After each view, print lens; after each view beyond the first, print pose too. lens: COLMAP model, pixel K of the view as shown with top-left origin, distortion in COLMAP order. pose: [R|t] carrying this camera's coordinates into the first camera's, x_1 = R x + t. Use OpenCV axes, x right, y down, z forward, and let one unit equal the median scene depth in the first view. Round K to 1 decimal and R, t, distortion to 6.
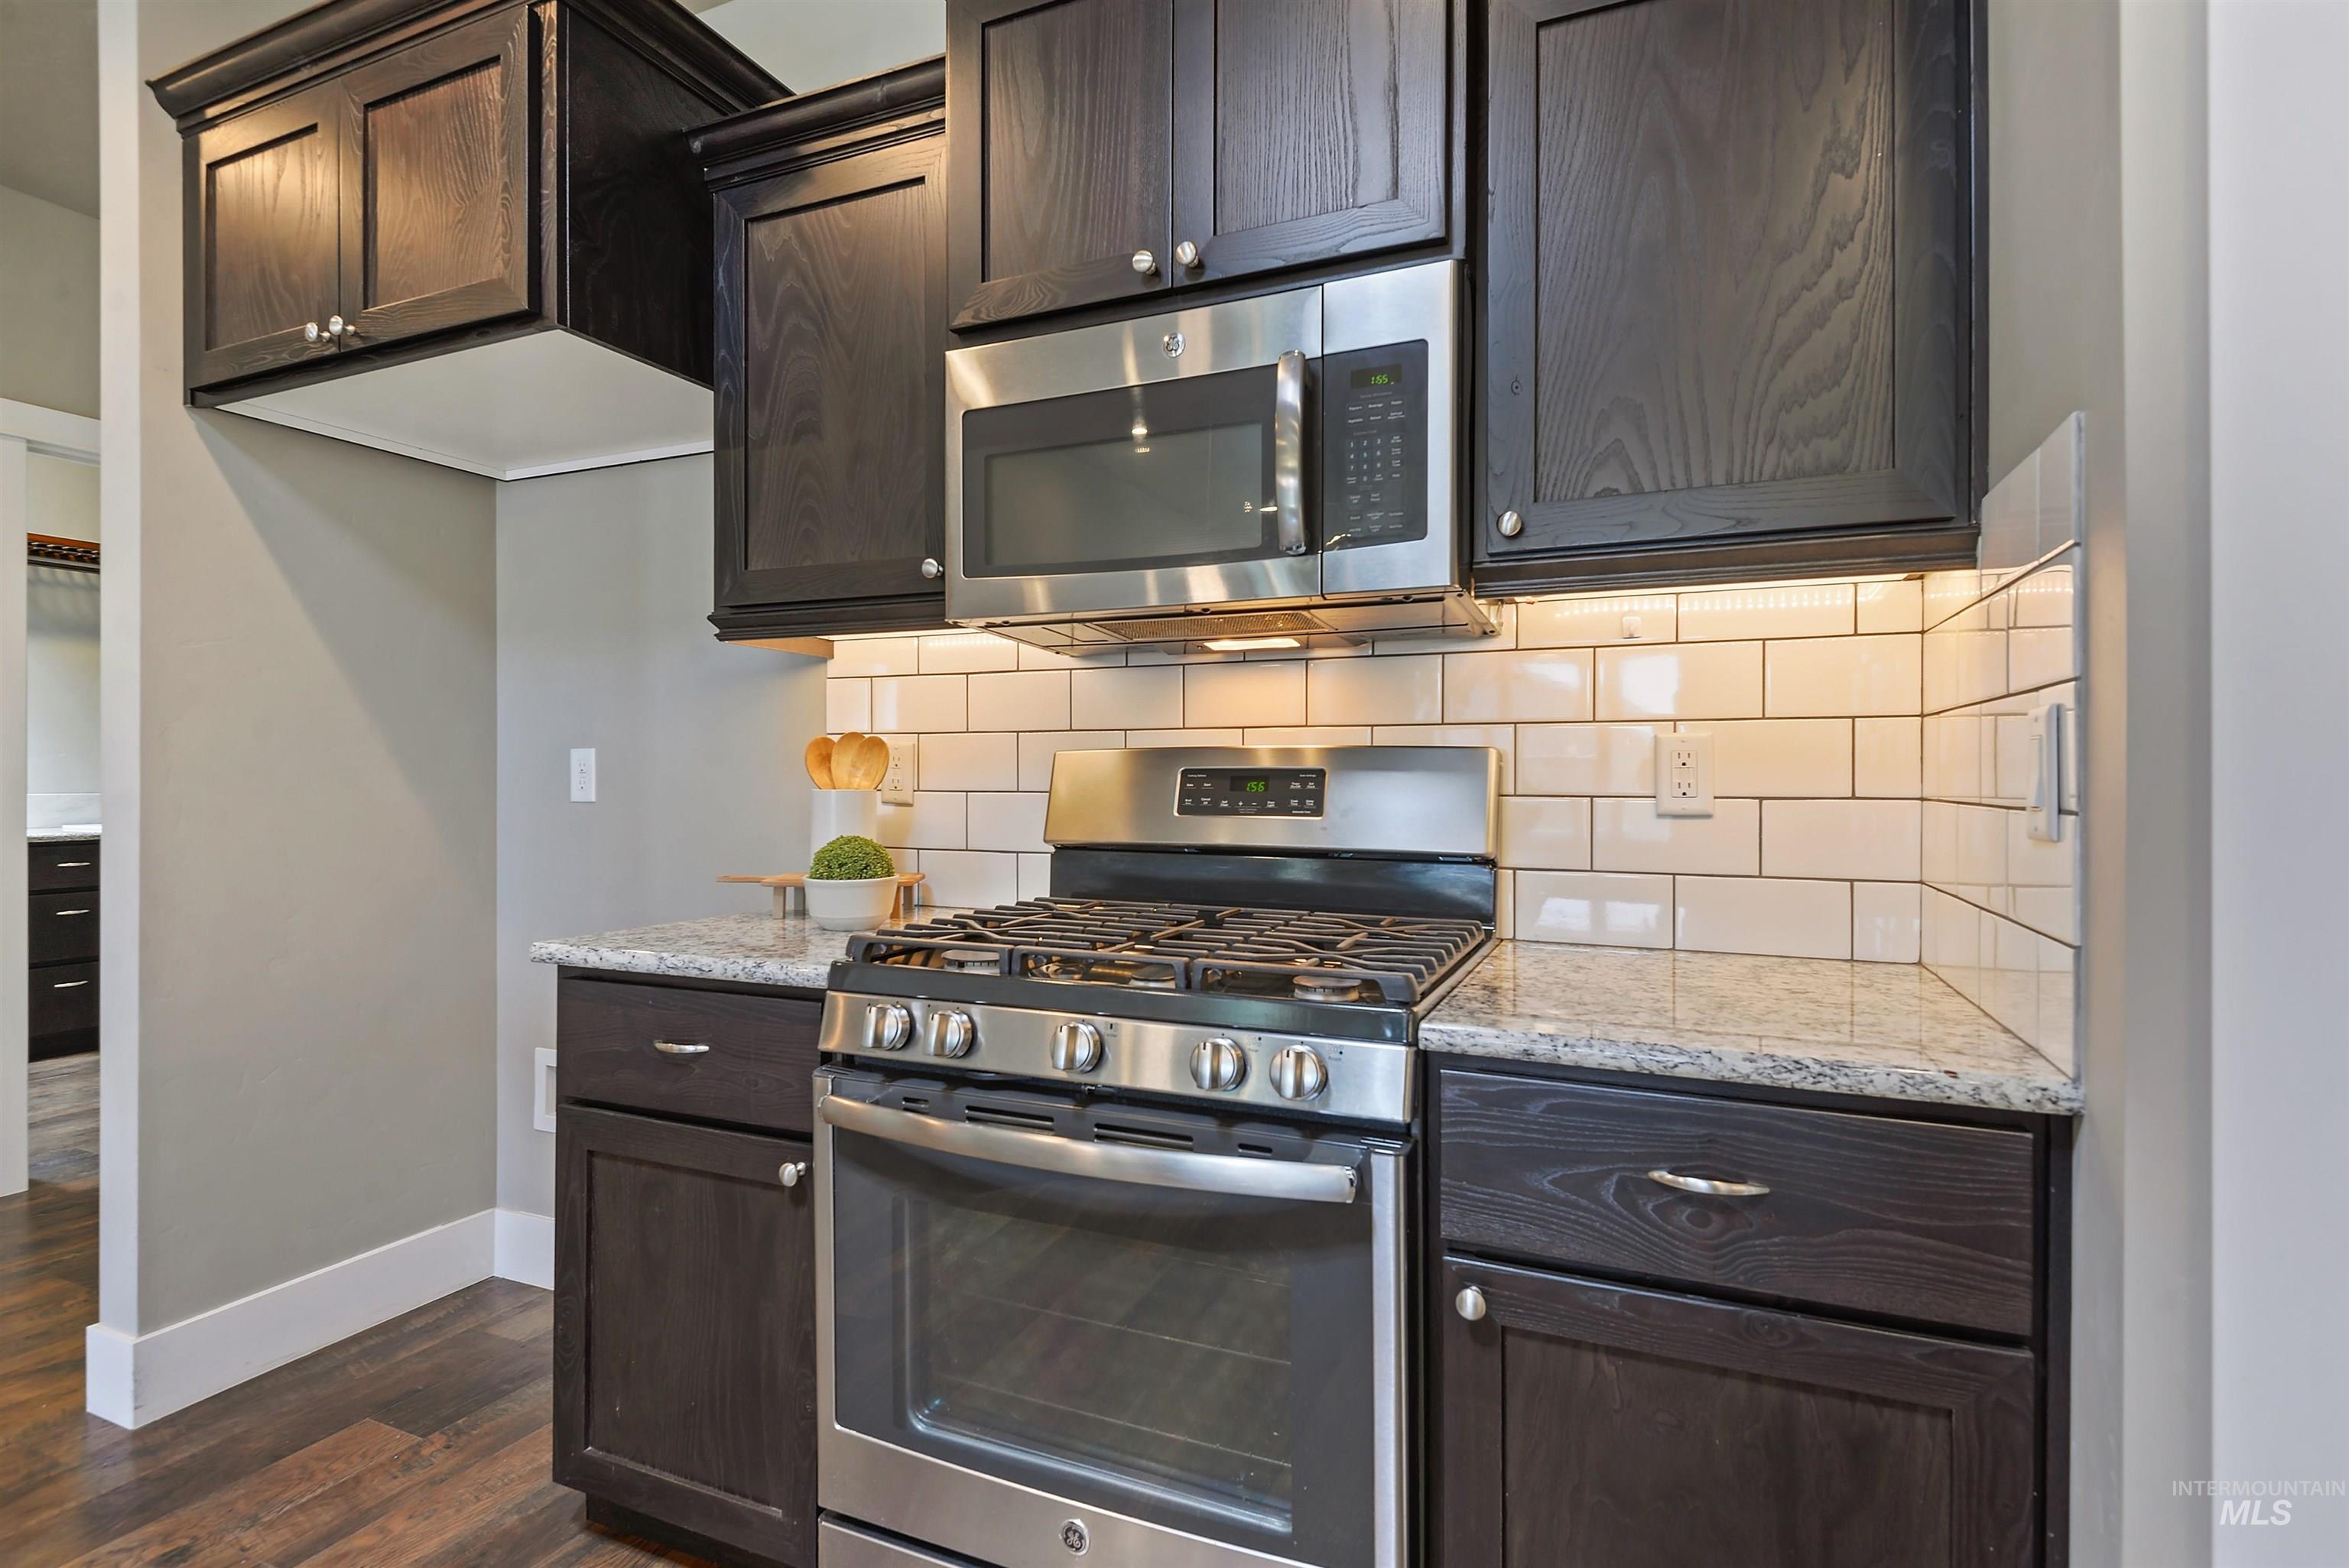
lens RADIAL K [[1151.6, 0, 1159.2], [0, 1151.6, 773.2], [0, 0, 1]] dist [0.009546, -0.000652]
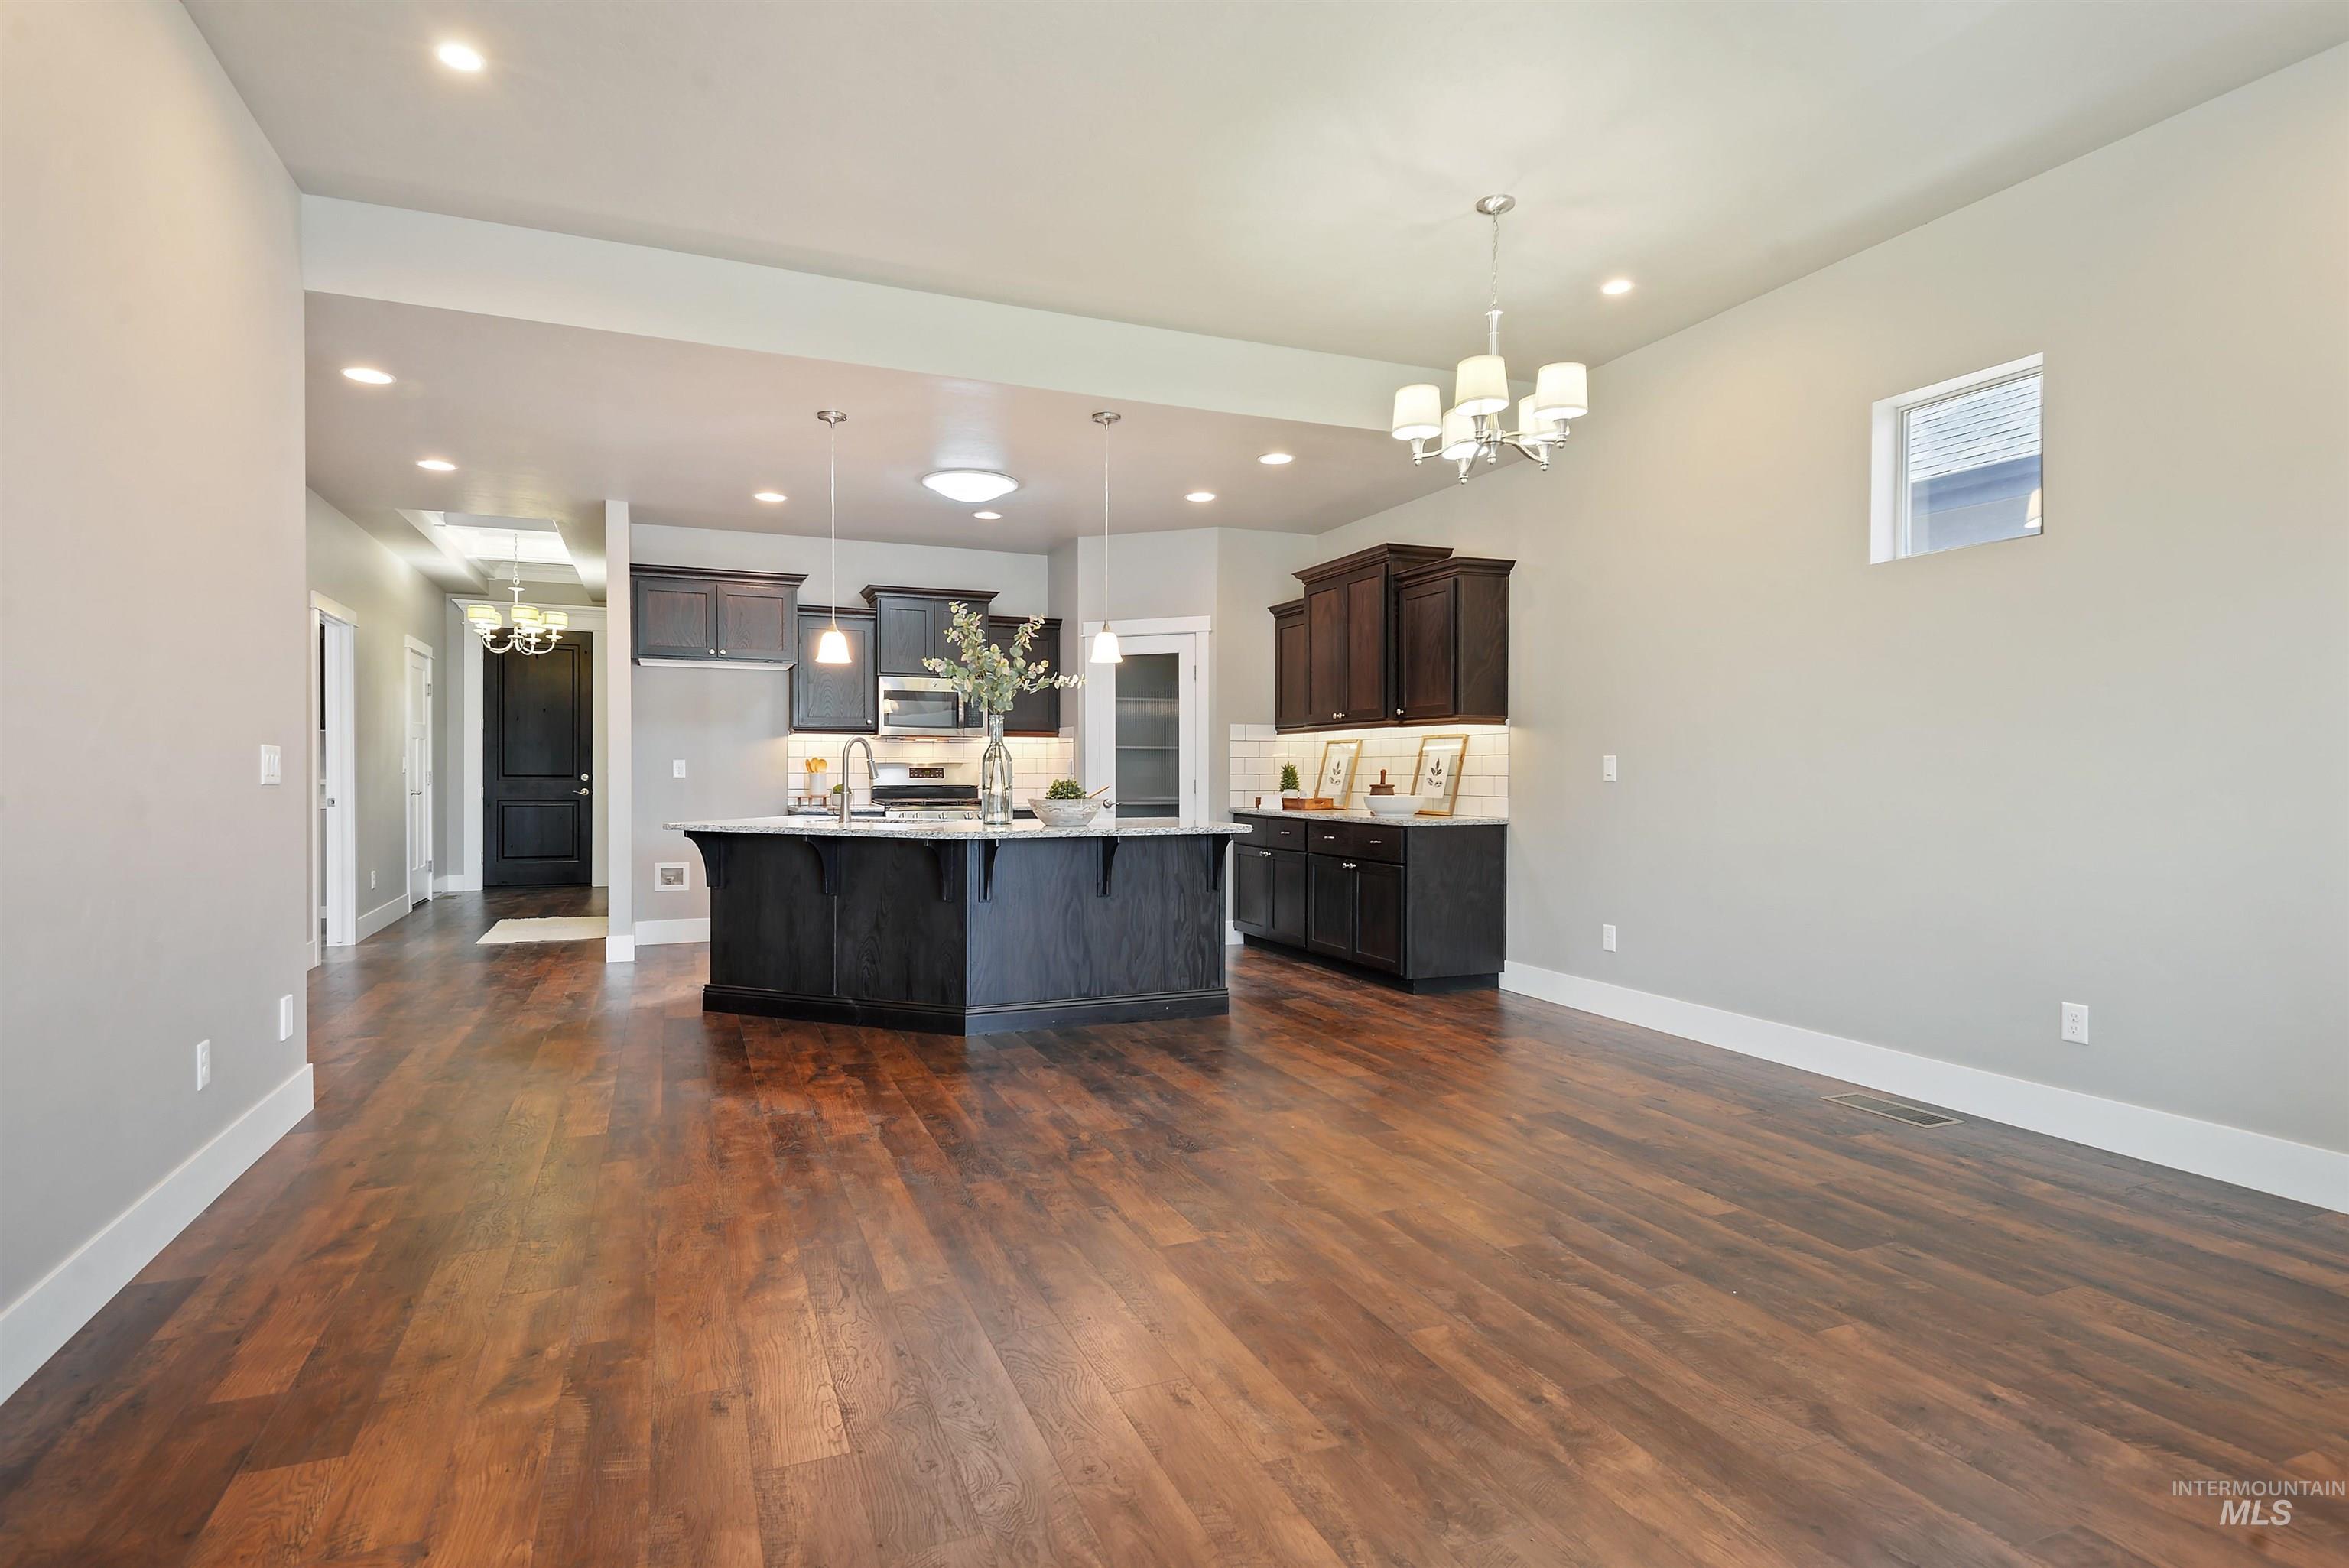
lens RADIAL K [[1175.1, 0, 1191.3], [0, 1175.1, 791.6], [0, 0, 1]] dist [-0.033543, 0.000592]
pose [[0.672310, -0.014022, 0.740137, -3.271972], [-0.000910, 0.999804, 0.019768, -0.002706], [-0.740269, -0.013964, 0.672165, -3.547772]]
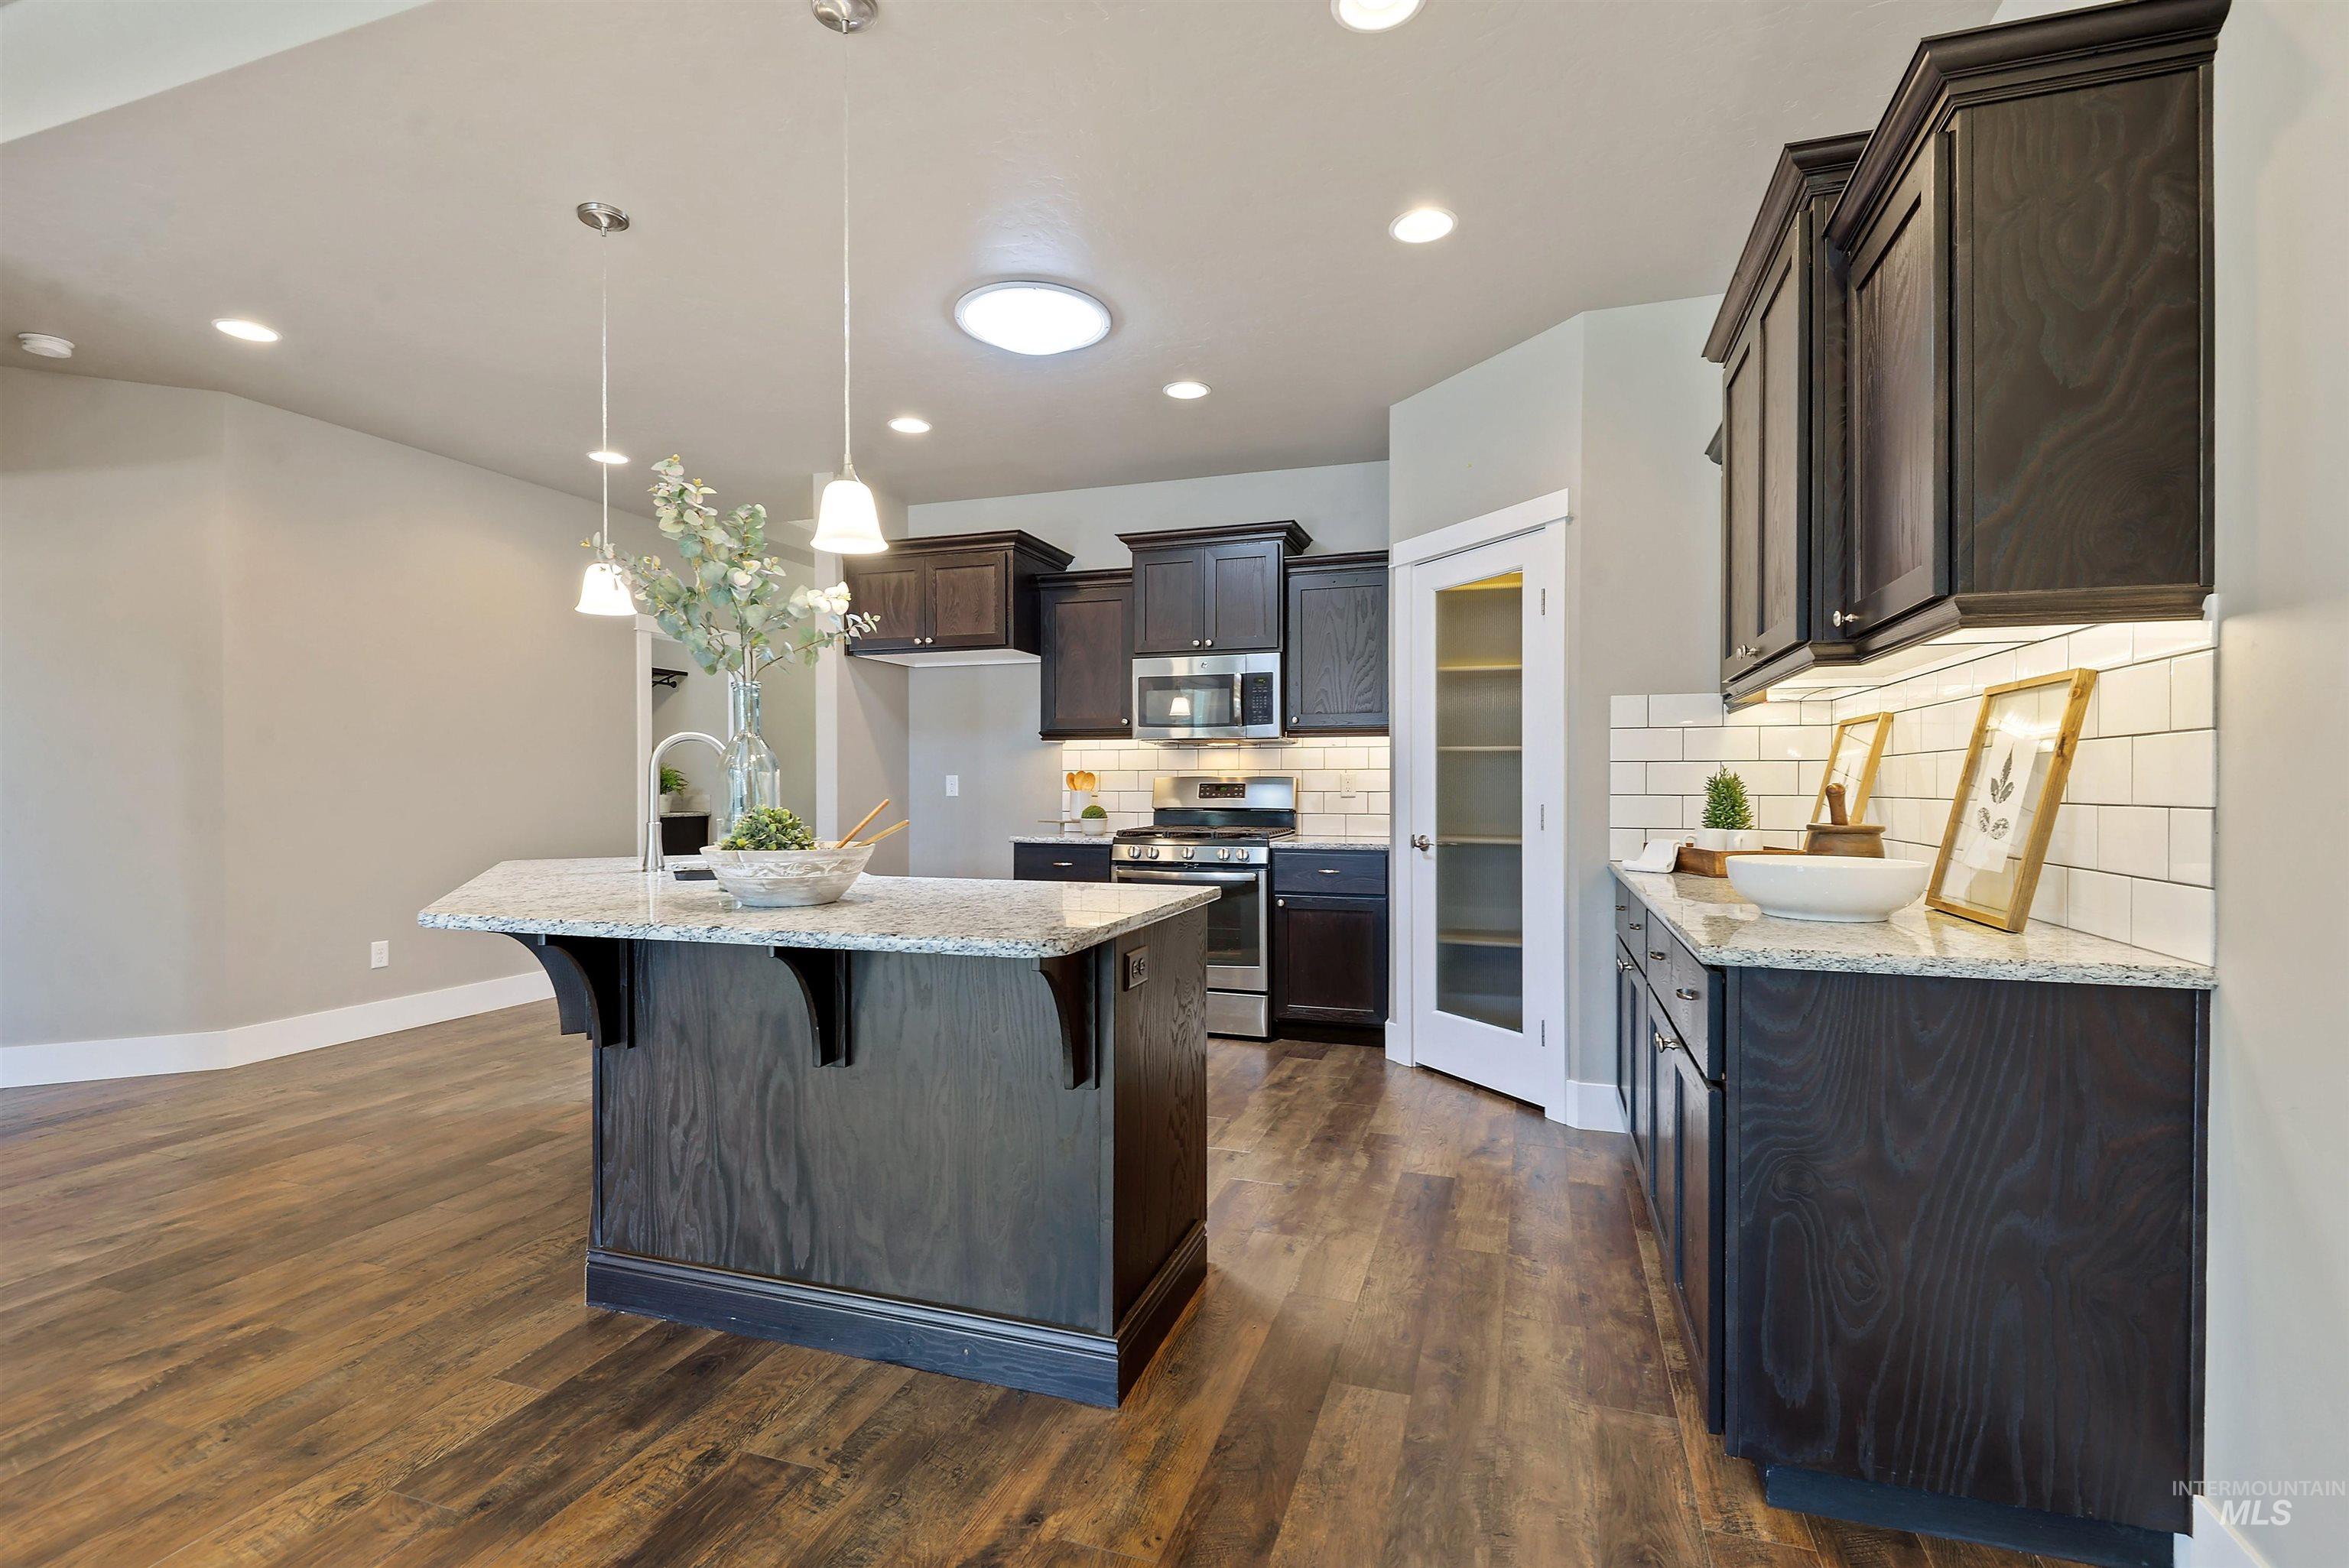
lens RADIAL K [[1067.1, 0, 1182.3], [0, 1067.1, 800.2], [0, 0, 1]] dist [-0.008987, -0.001840]
pose [[0.993500, -0.002434, 0.113808, -0.461984], [0.000787, 0.999894, 0.014513, -0.000577], [-0.113832, -0.014329, 0.993397, -2.438907]]
